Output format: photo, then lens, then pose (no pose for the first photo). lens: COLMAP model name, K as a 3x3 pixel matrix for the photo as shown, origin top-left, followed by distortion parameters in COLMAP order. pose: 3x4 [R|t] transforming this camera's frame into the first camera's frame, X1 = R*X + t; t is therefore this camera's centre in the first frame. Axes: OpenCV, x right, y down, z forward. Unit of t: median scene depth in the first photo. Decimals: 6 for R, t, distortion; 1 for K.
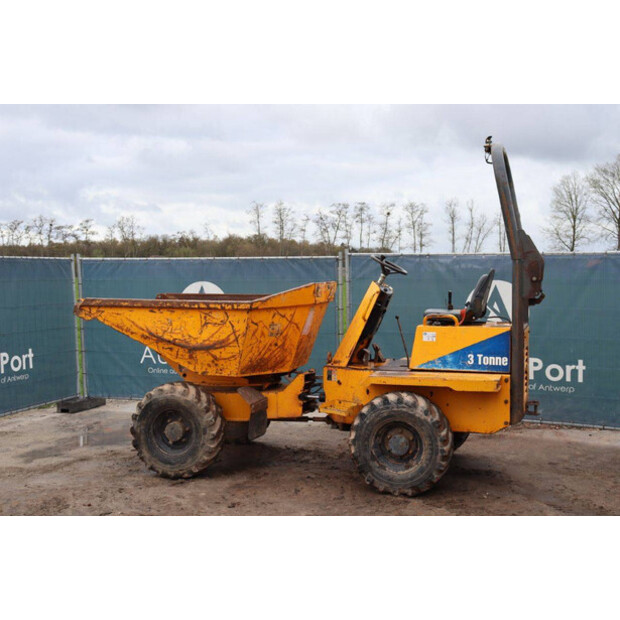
lens RADIAL K [[783.9, 0, 310.0], [0, 783.9, 310.0], [0, 0, 1]] dist [0.015791, 0.072650]
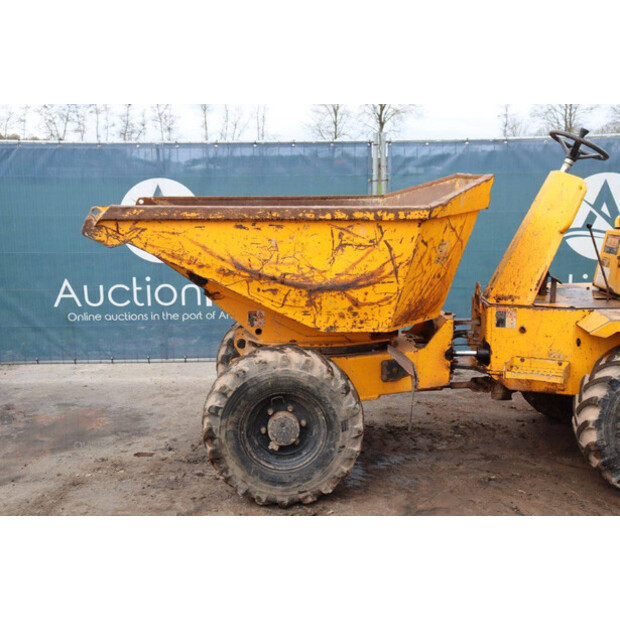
lens RADIAL K [[863.8, 0, 310.0], [0, 863.8, 310.0], [0, 0, 1]] dist [0.011887, 0.425204]
pose [[0.949795, -0.055239, 0.307958, -0.357602], [0.021612, 0.993523, 0.111555, -0.007485], [-0.312126, -0.099298, 0.944837, 0.392639]]
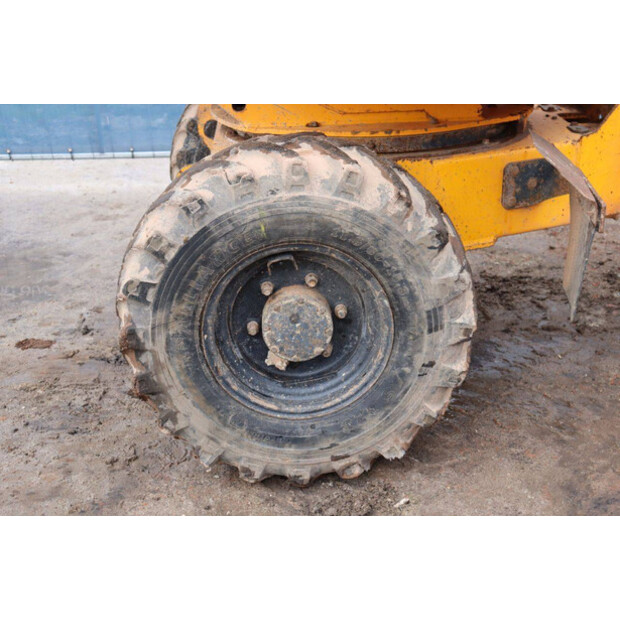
lens RADIAL K [[974.6, 0, 310.0], [0, 974.6, 310.0], [0, 0, 1]] dist [0.125539, 0.046523]
pose [[0.953085, -0.136262, 0.270298, -0.263073], [0.039290, 0.941085, 0.335879, 0.038978], [-0.300141, -0.309502, 0.902288, 0.715056]]
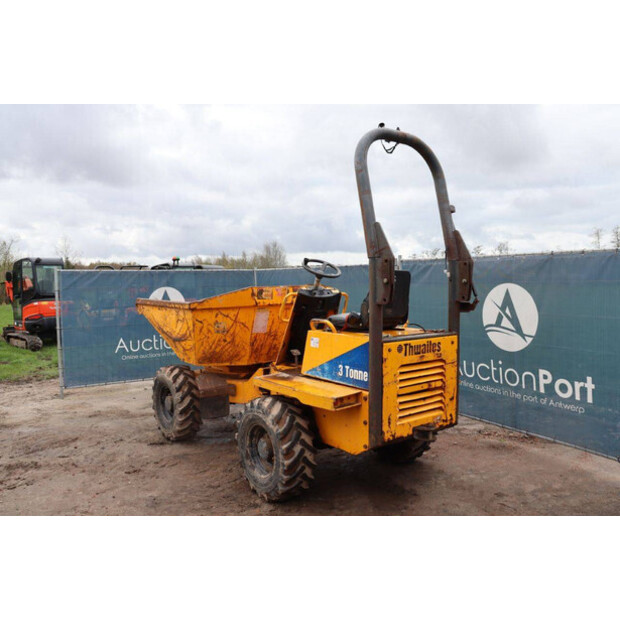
lens RADIAL K [[504.2, 0, 310.0], [0, 504.2, 310.0], [0, 0, 1]] dist [-0.176645, 0.157917]
pose [[0.810056, 0.023528, -0.585880, 0.493054], [-0.016579, 0.999714, 0.017225, -0.015402], [0.586118, -0.004240, 0.810215, 0.490052]]
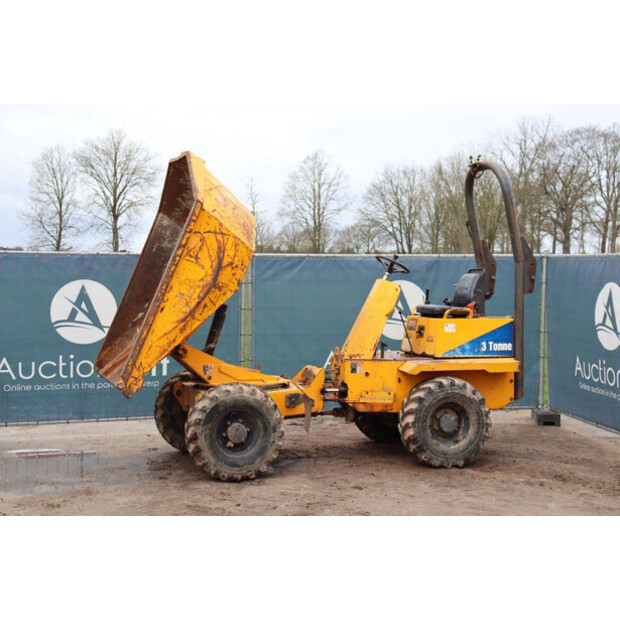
lens RADIAL K [[1015.6, 0, 310.0], [0, 1015.6, 310.0], [0, 0, 1]] dist [0.168399, 0.070006]
pose [[0.825492, -0.015715, 0.564195, -0.828688], [0.020646, 0.999784, -0.002359, 0.006730], [-0.564036, 0.013596, 0.825638, -0.103389]]
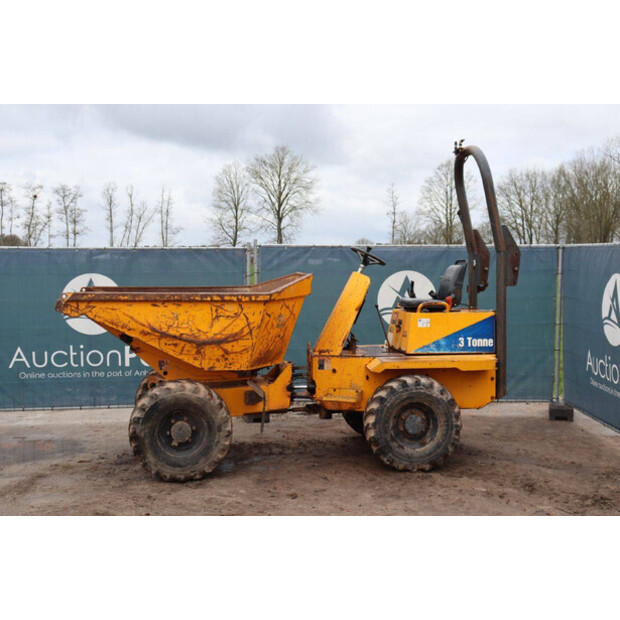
lens RADIAL K [[847.4, 0, 310.0], [0, 847.4, 310.0], [0, 0, 1]] dist [0.018140, 0.345668]
pose [[0.908063, -0.023732, 0.418161, -0.465035], [0.020911, 0.999717, 0.011327, -0.000243], [-0.418311, -0.001542, 0.908302, 0.007883]]
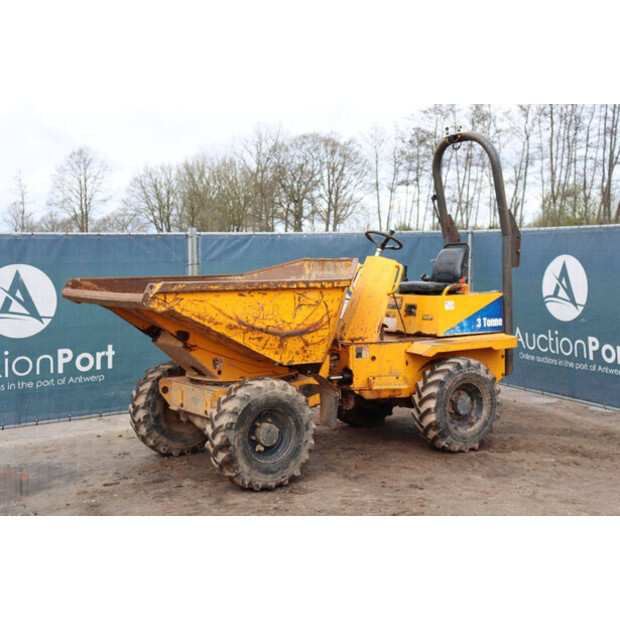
lens RADIAL K [[863.8, 0, 310.0], [0, 863.8, 310.0], [0, 0, 1]] dist [0.011887, 0.425204]
pose [[0.641075, -0.058321, 0.765259, -0.870715], [0.050373, 0.998156, 0.033872, -0.009992], [-0.765823, 0.016834, 0.642831, 0.367763]]
